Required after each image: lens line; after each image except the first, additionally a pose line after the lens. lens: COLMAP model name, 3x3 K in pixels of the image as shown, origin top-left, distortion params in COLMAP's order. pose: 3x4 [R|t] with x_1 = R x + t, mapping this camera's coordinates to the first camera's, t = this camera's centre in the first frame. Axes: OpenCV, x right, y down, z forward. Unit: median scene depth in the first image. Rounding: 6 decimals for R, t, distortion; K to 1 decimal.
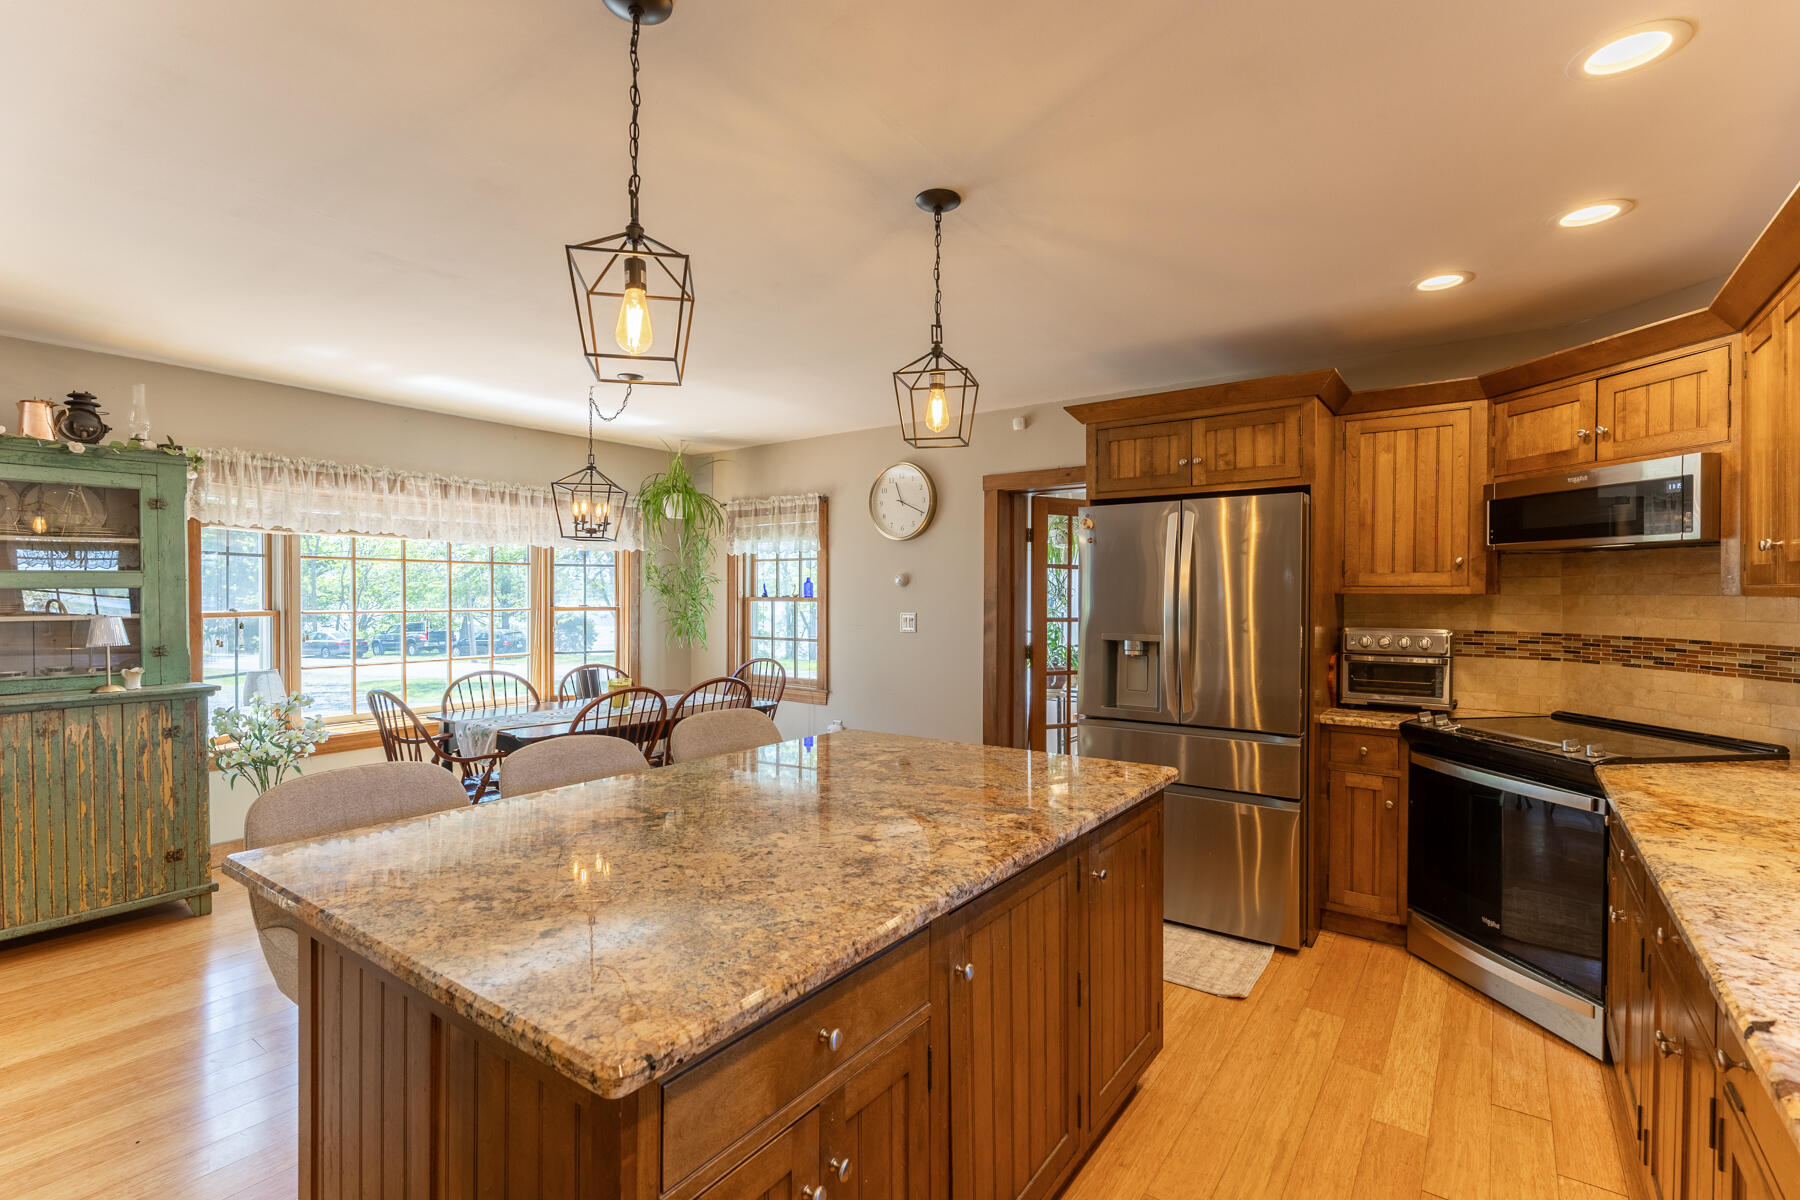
lens RADIAL K [[829.1, 0, 893.1], [0, 829.1, 600.5], [0, 0, 1]] dist [0.008460, -0.001912]
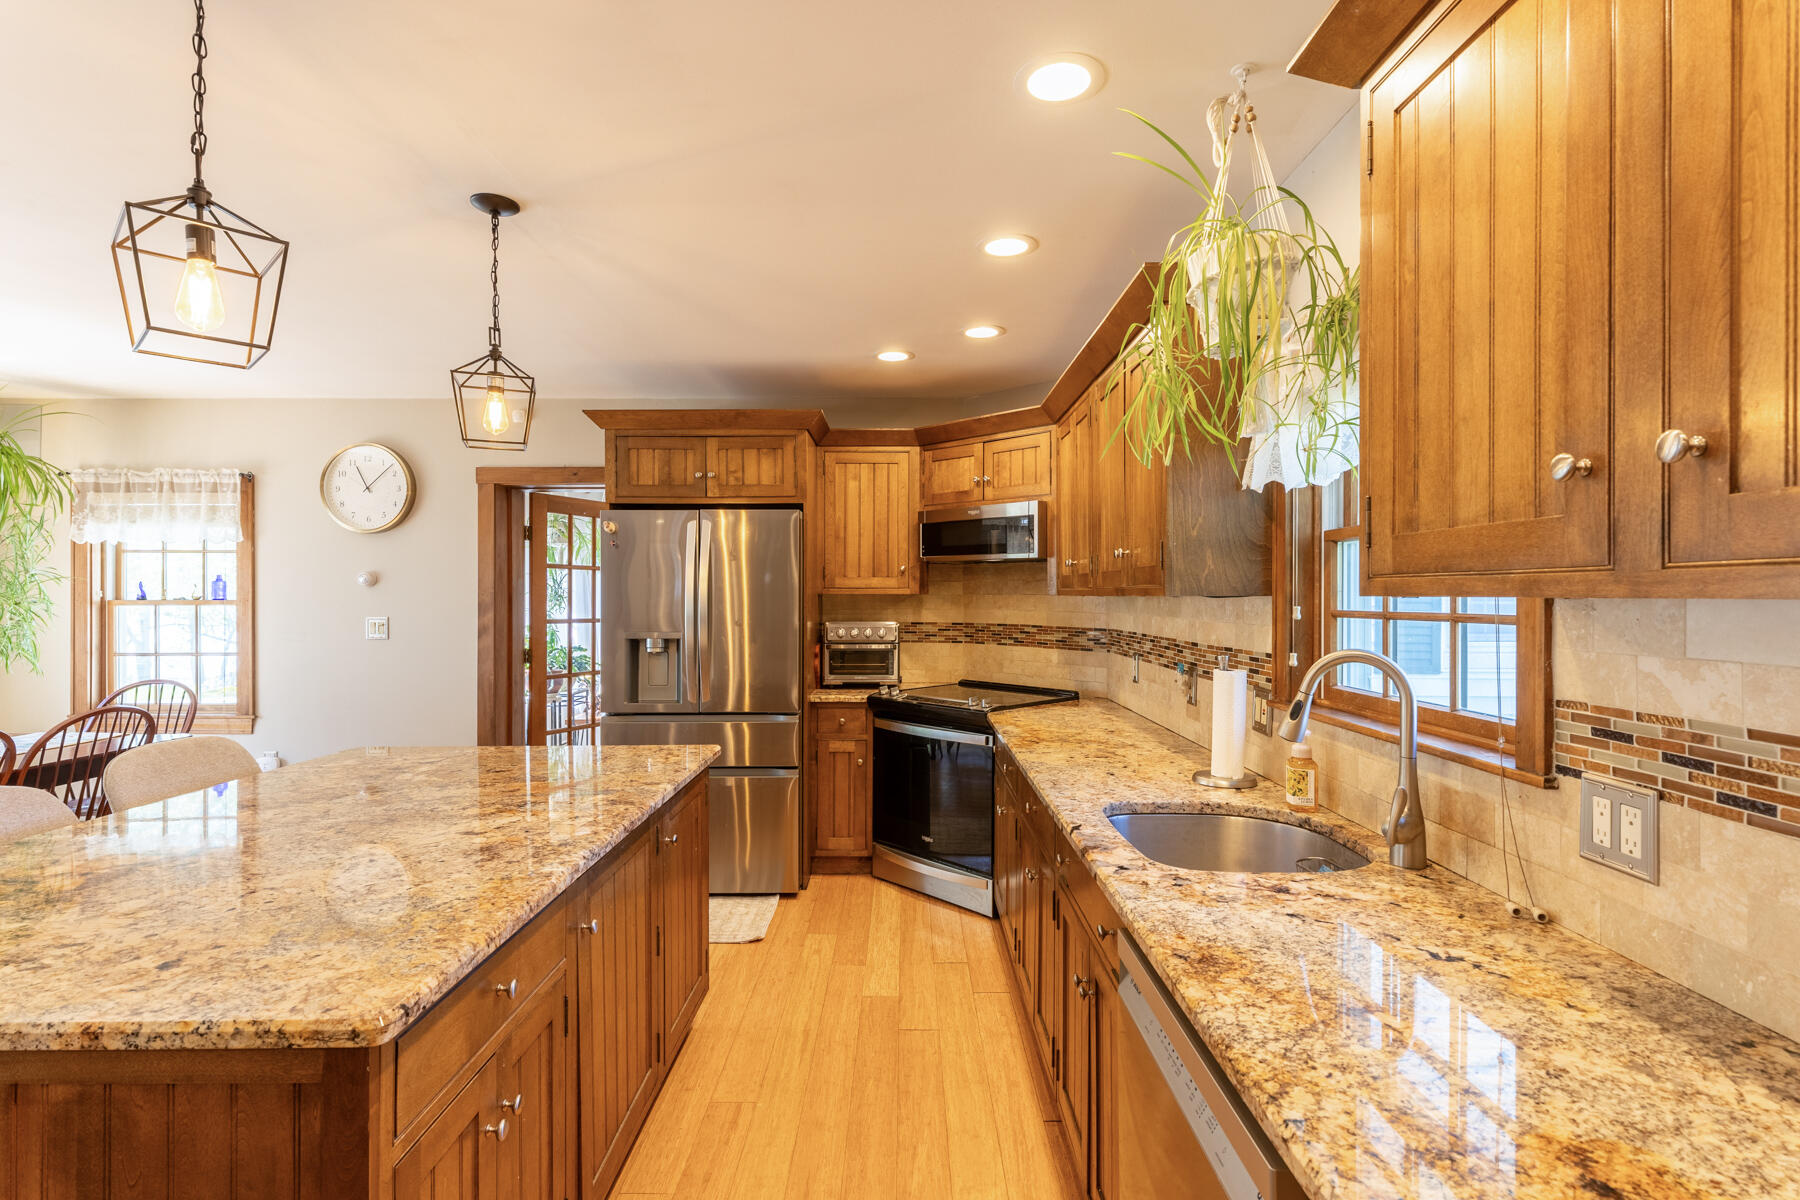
lens RADIAL K [[864.4, 0, 907.4], [0, 864.4, 595.9], [0, 0, 1]] dist [0.010828, -0.000809]
pose [[0.807335, -0.003813, 0.590081, -0.131007], [0.007079, 0.999970, -0.003224, -0.000785], [-0.590051, 0.006781, 0.807338, -0.110903]]
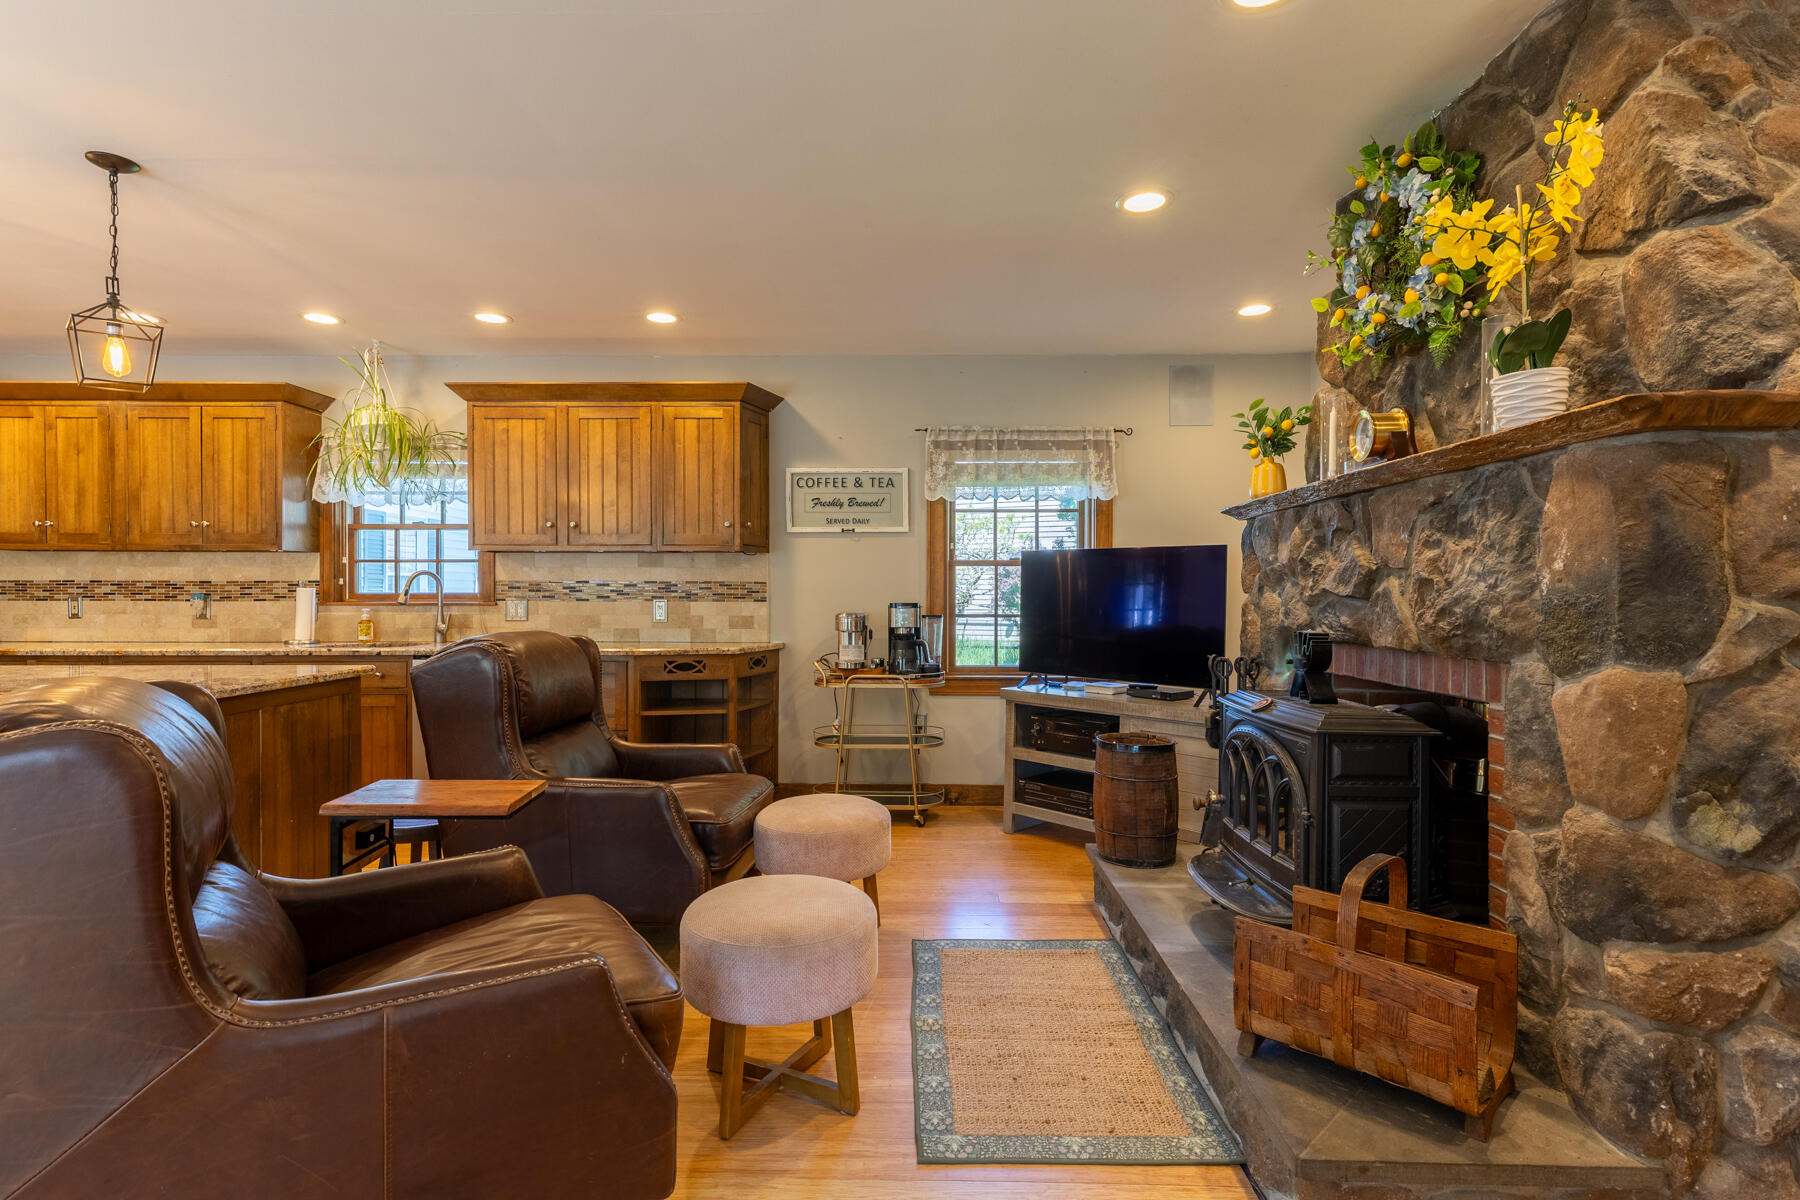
lens RADIAL K [[864.4, 0, 889.6], [0, 864.4, 604.6], [0, 0, 1]] dist [0.010828, -0.000809]
pose [[-0.575367, -0.016088, 0.817737, -1.418246], [0.002366, 0.999770, 0.021334, 0.067540], [-0.817892, 0.014210, -0.575196, 0.409122]]
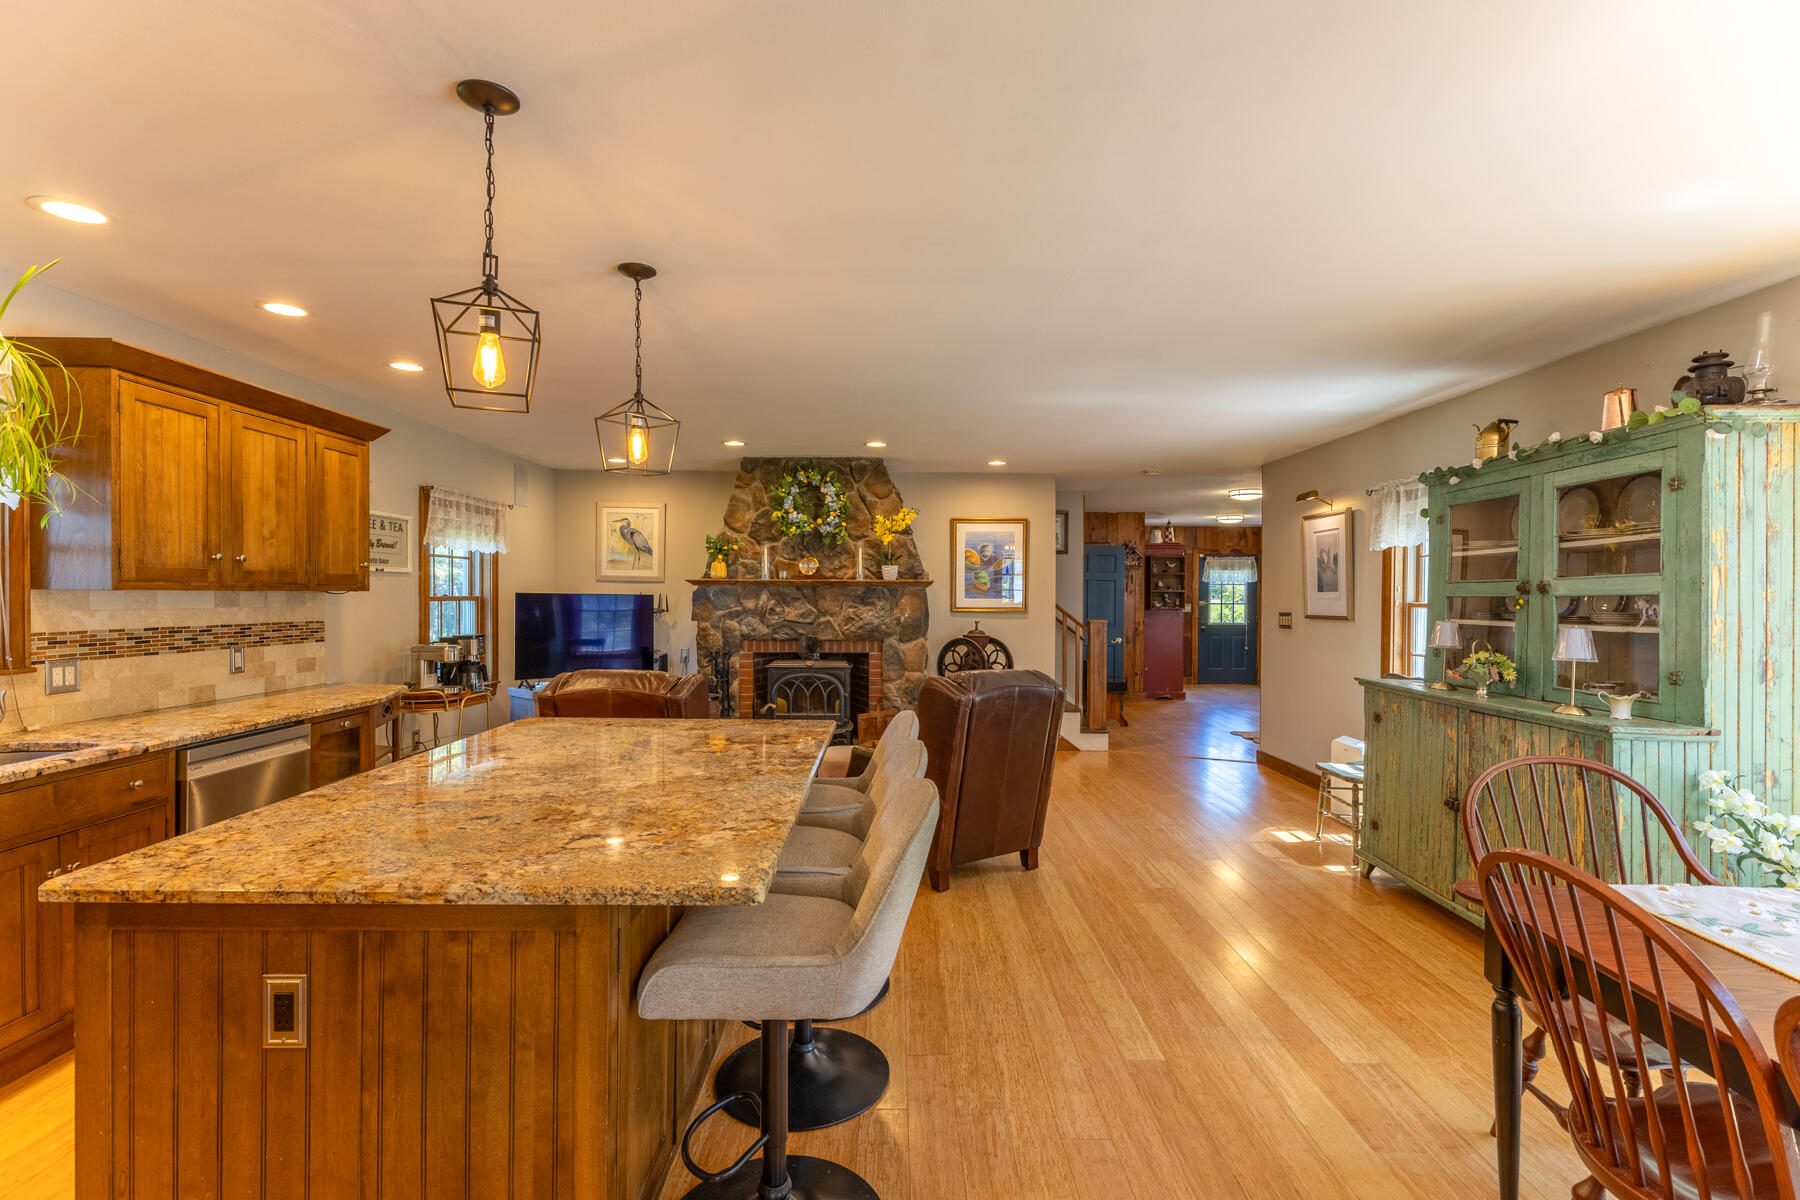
lens RADIAL K [[829.1, 0, 905.6], [0, 829.1, 604.3], [0, 0, 1]] dist [0.008460, -0.001912]
pose [[-0.802426, -0.001197, -0.596750, 0.169717], [-0.013264, 0.999787, 0.015830, -0.011689], [0.596604, 0.020618, -0.802271, 1.541862]]
